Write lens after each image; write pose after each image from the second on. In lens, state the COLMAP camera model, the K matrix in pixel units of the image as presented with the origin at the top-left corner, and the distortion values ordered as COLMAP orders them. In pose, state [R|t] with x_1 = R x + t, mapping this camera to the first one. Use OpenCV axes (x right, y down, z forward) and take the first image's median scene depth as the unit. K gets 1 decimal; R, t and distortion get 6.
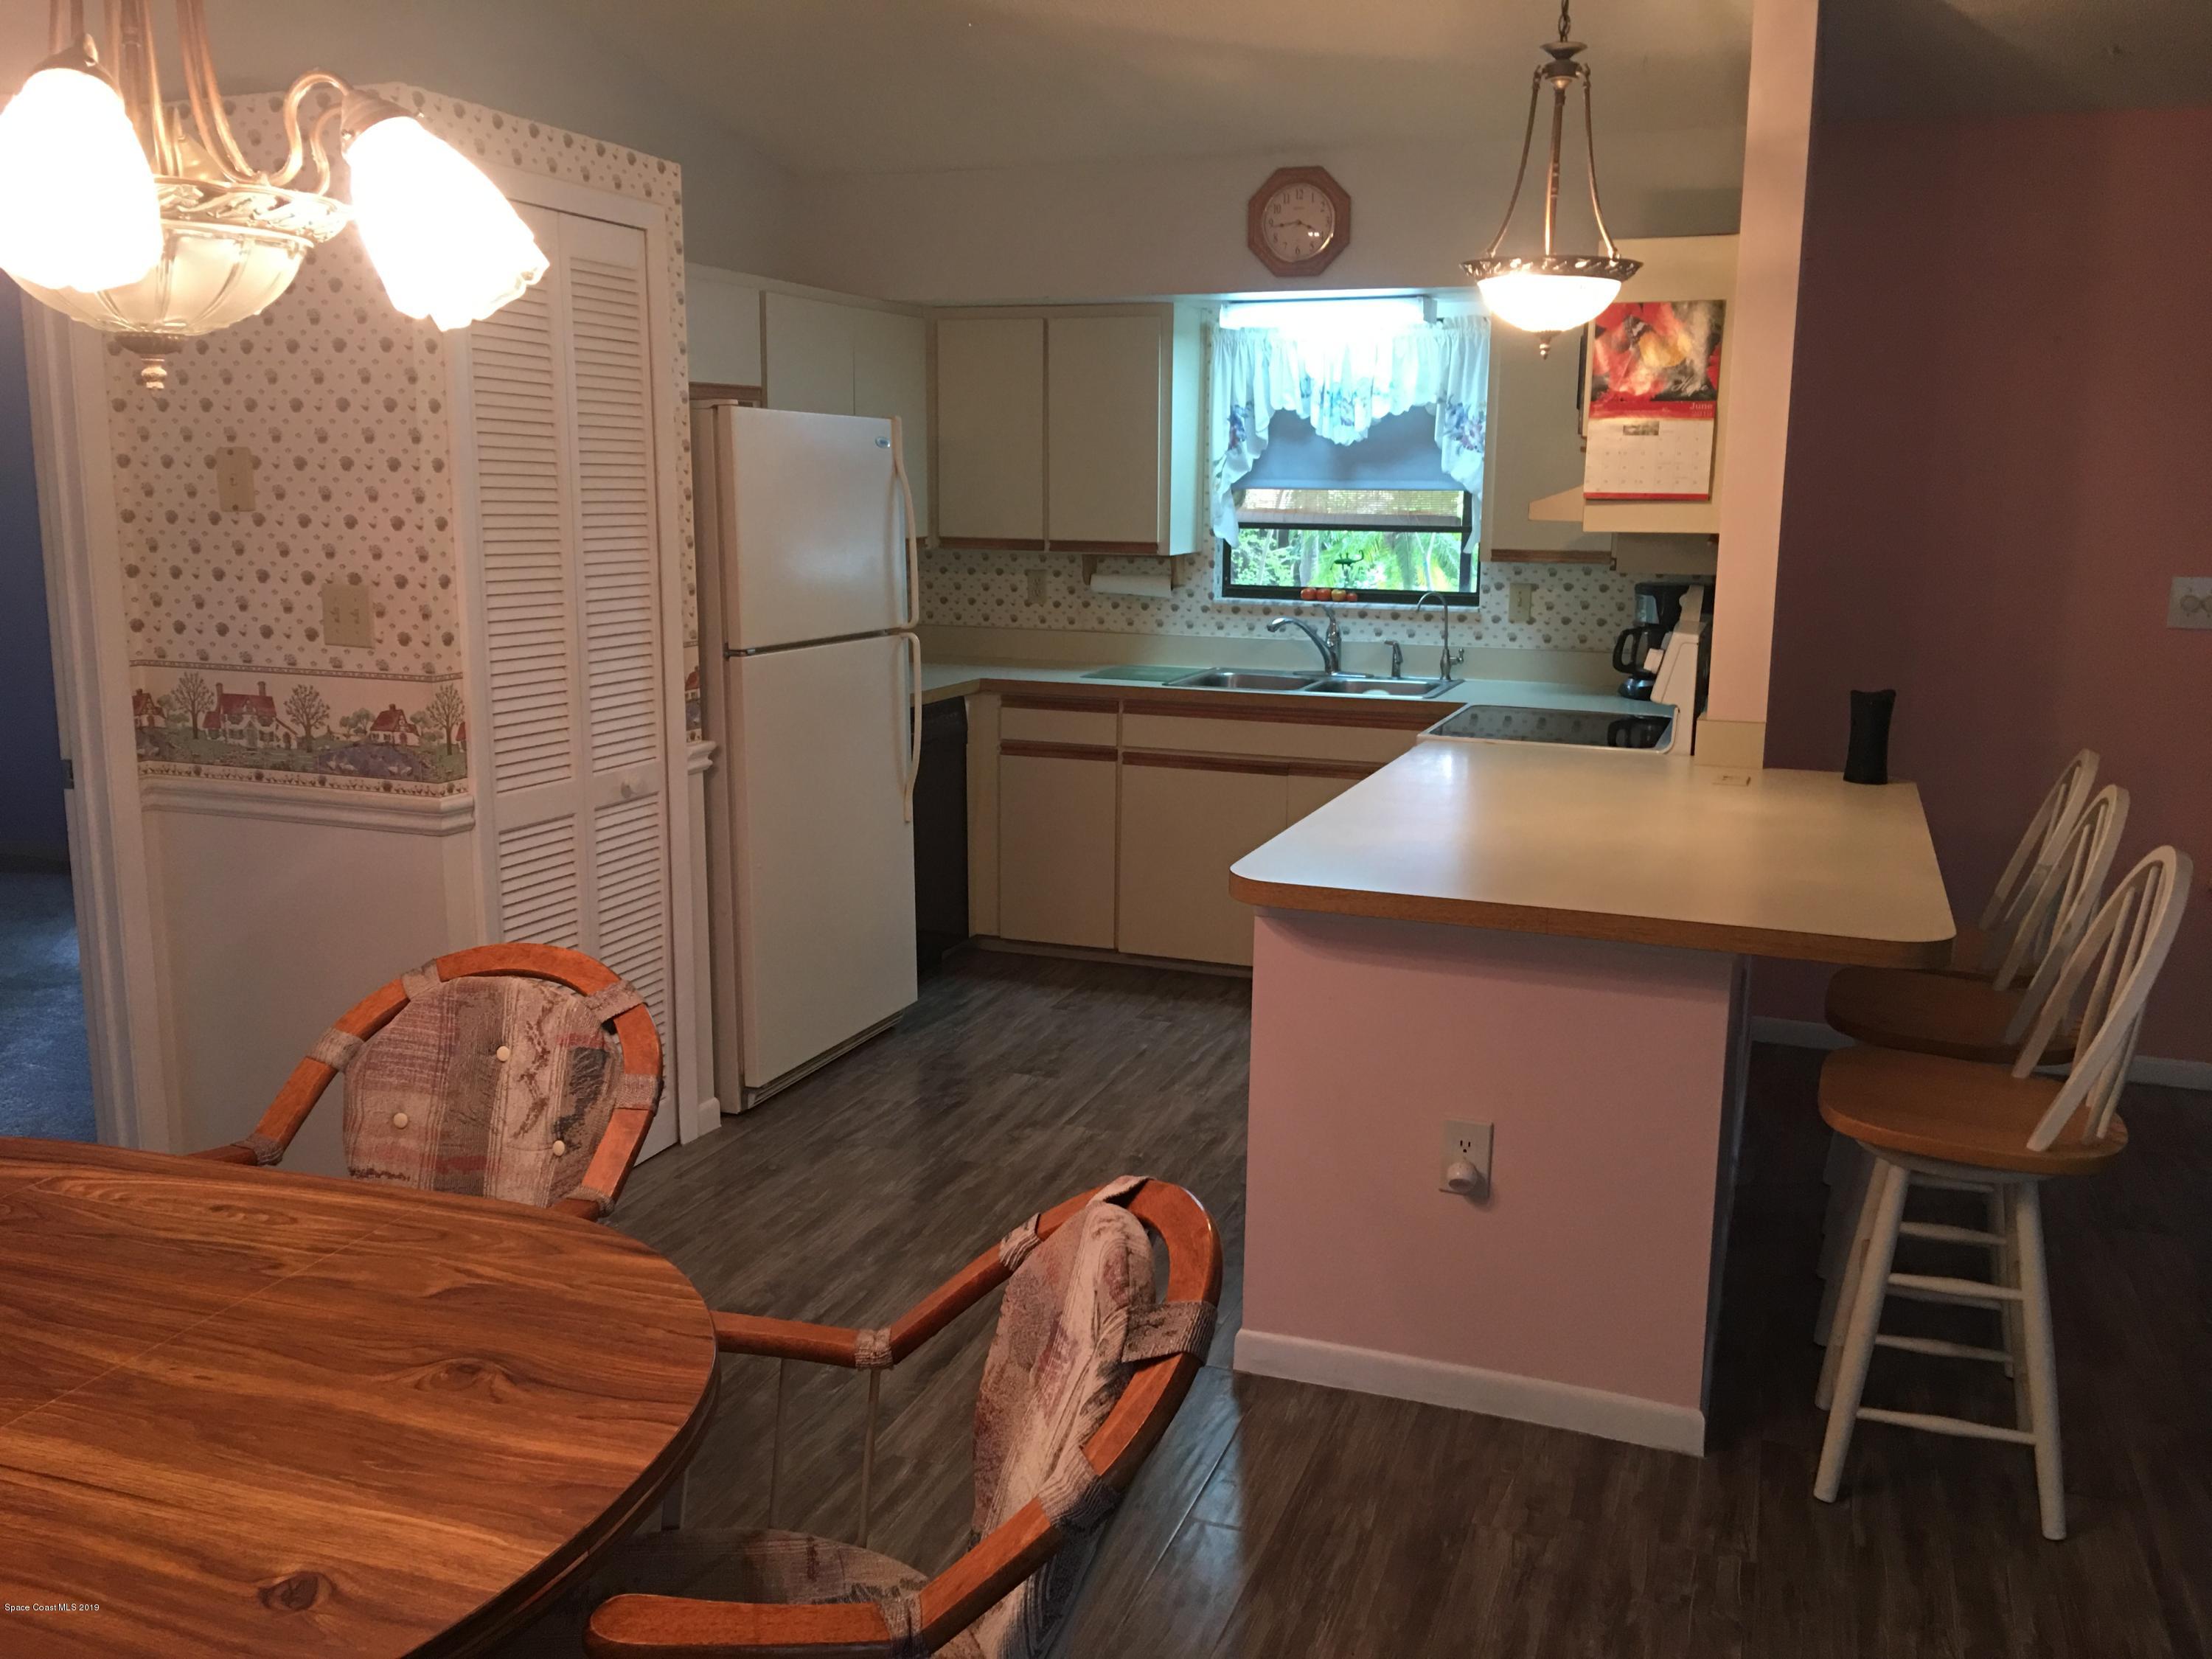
lens RADIAL K [[1860.9, 0, 1115.2], [0, 1860.9, 812.4], [0, 0, 1]] dist [0.074185, -0.119982]
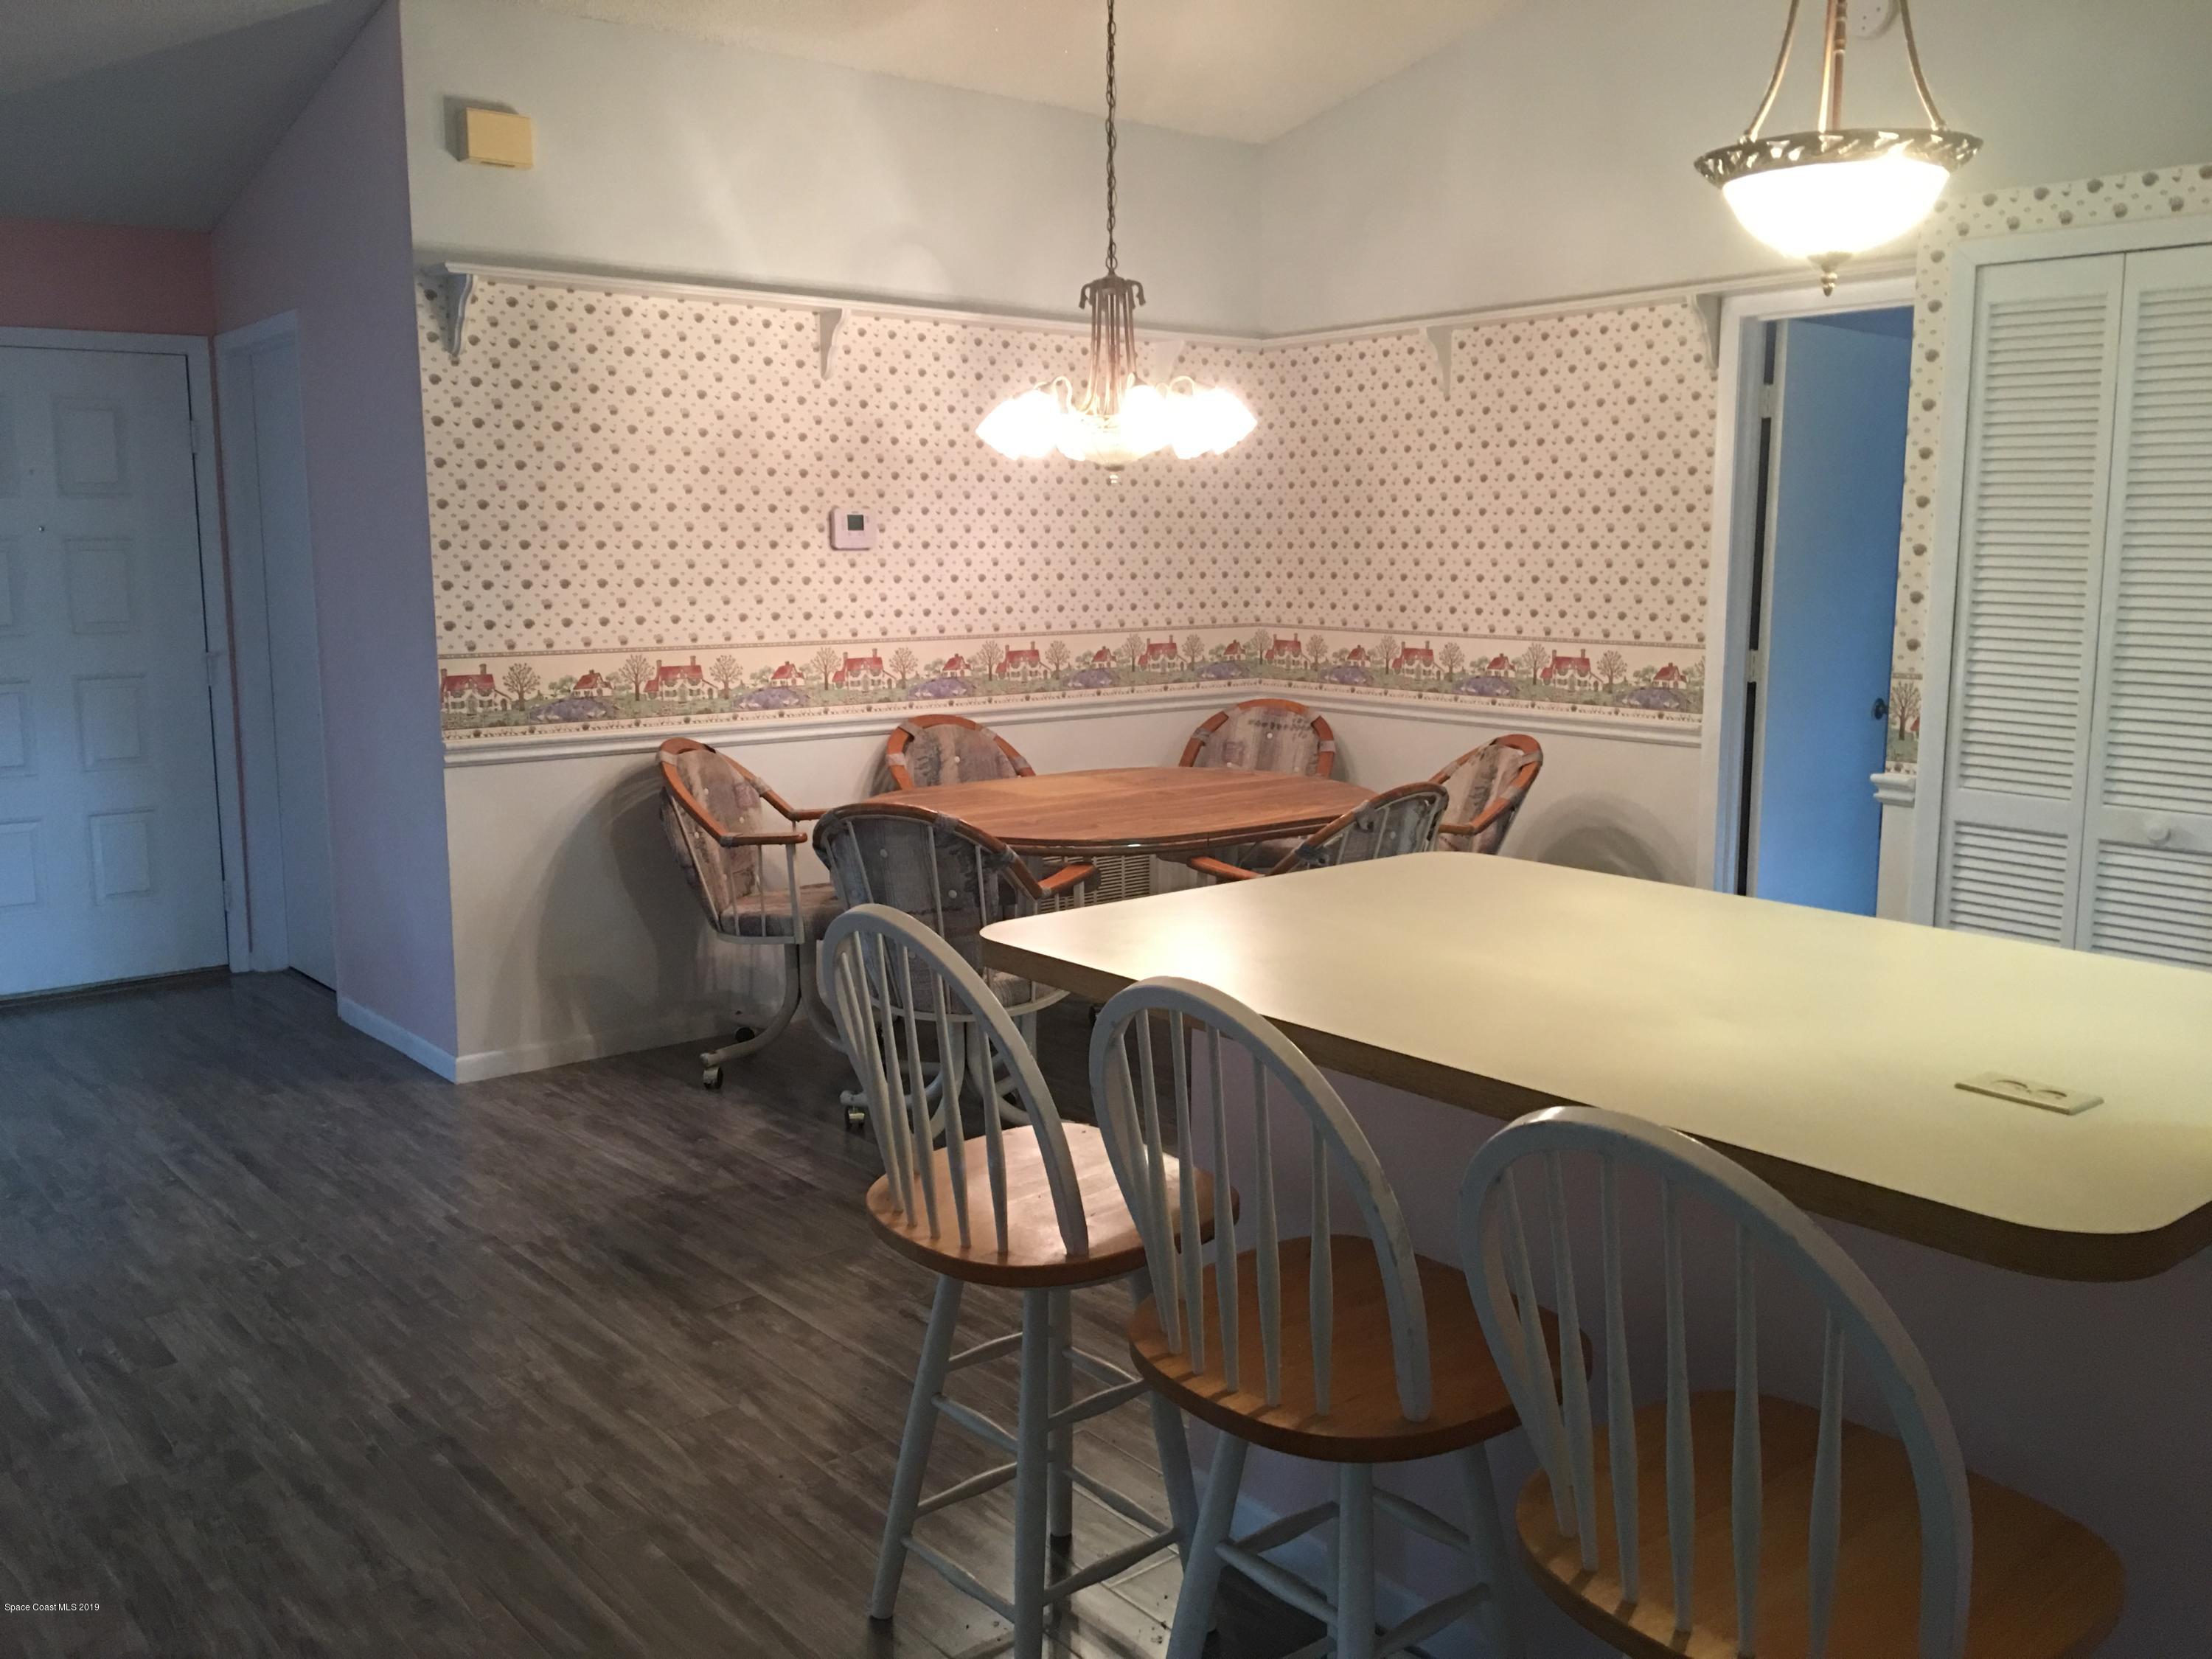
lens RADIAL K [[1860.9, 0, 1108.3], [0, 1860.9, 816.7], [0, 0, 1]] dist [0.074185, -0.119982]
pose [[-0.498298, 0.116823, -0.859099, 0.847557], [-0.160410, 0.961351, 0.223769, -0.153874], [0.852037, 0.249312, -0.460300, 1.011625]]
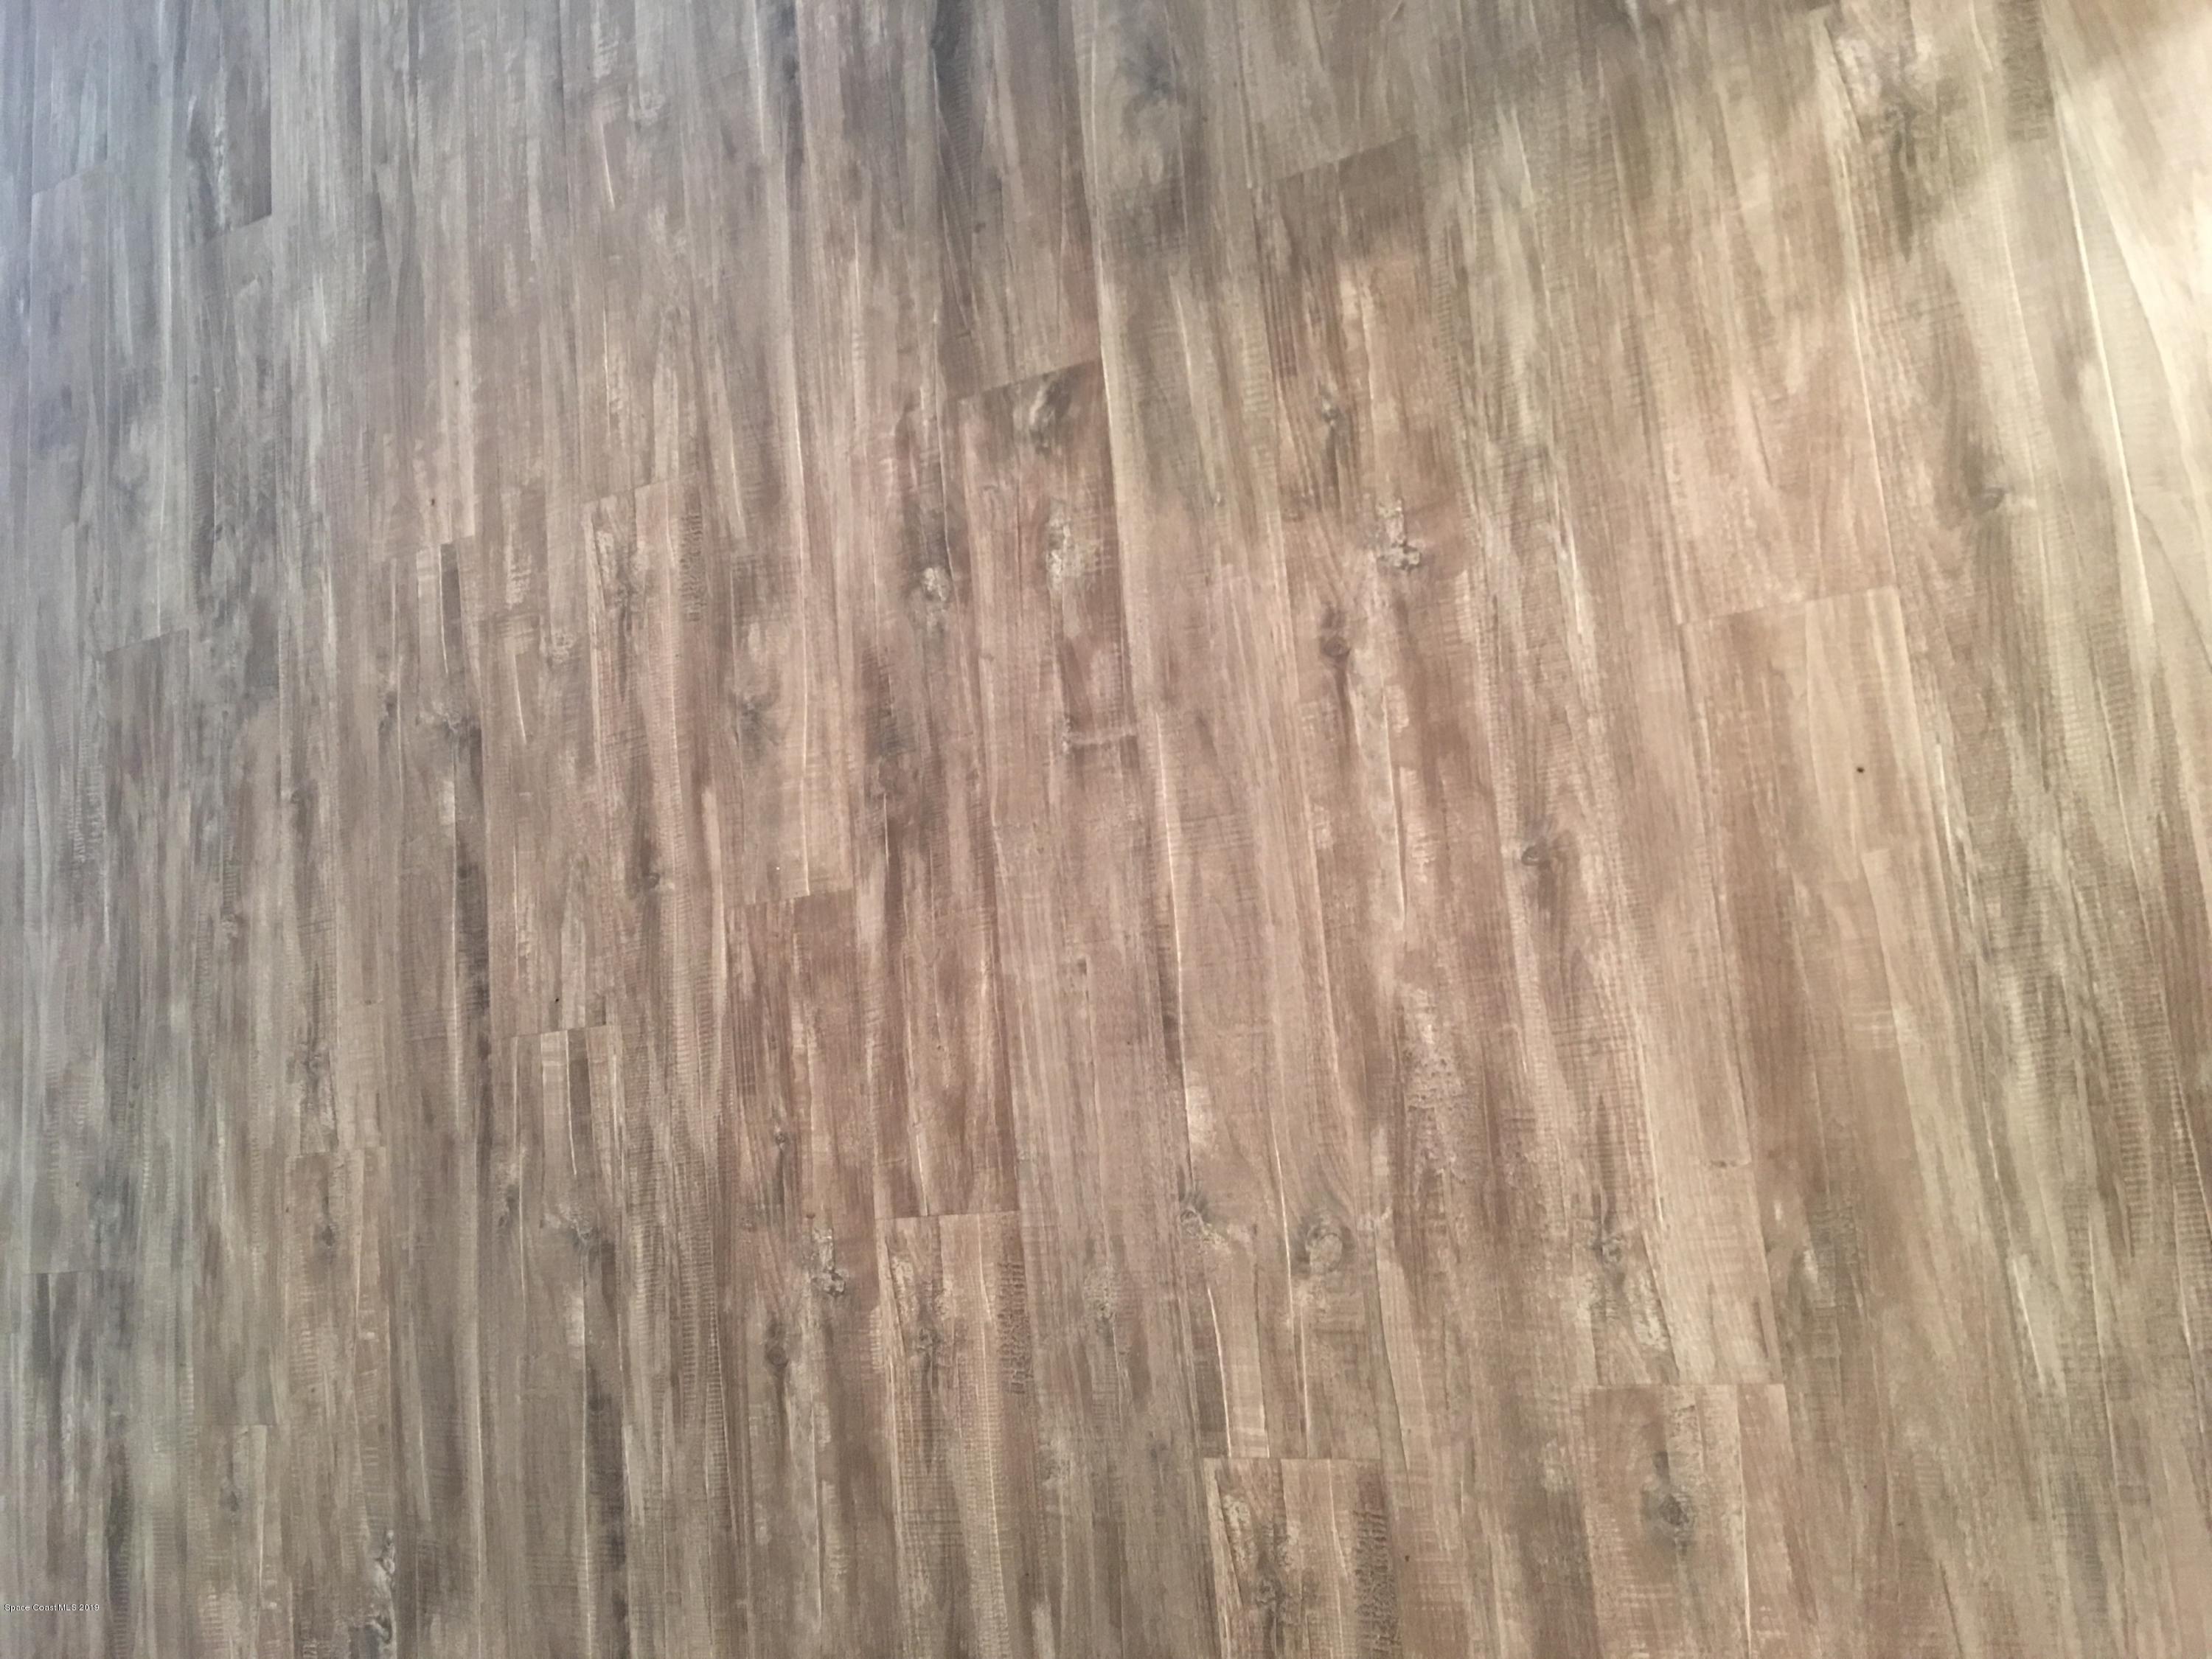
lens RADIAL K [[1860.9, 0, 1109.3], [0, 1860.9, 833.4], [0, 0, 1]] dist [0.074185, -0.119982]
pose [[-0.807514, 0.472390, 0.353227, 0.075756], [0.376611, -0.047972, 0.925128, -0.039649], [0.453967, 0.880083, -0.139170, 0.631993]]
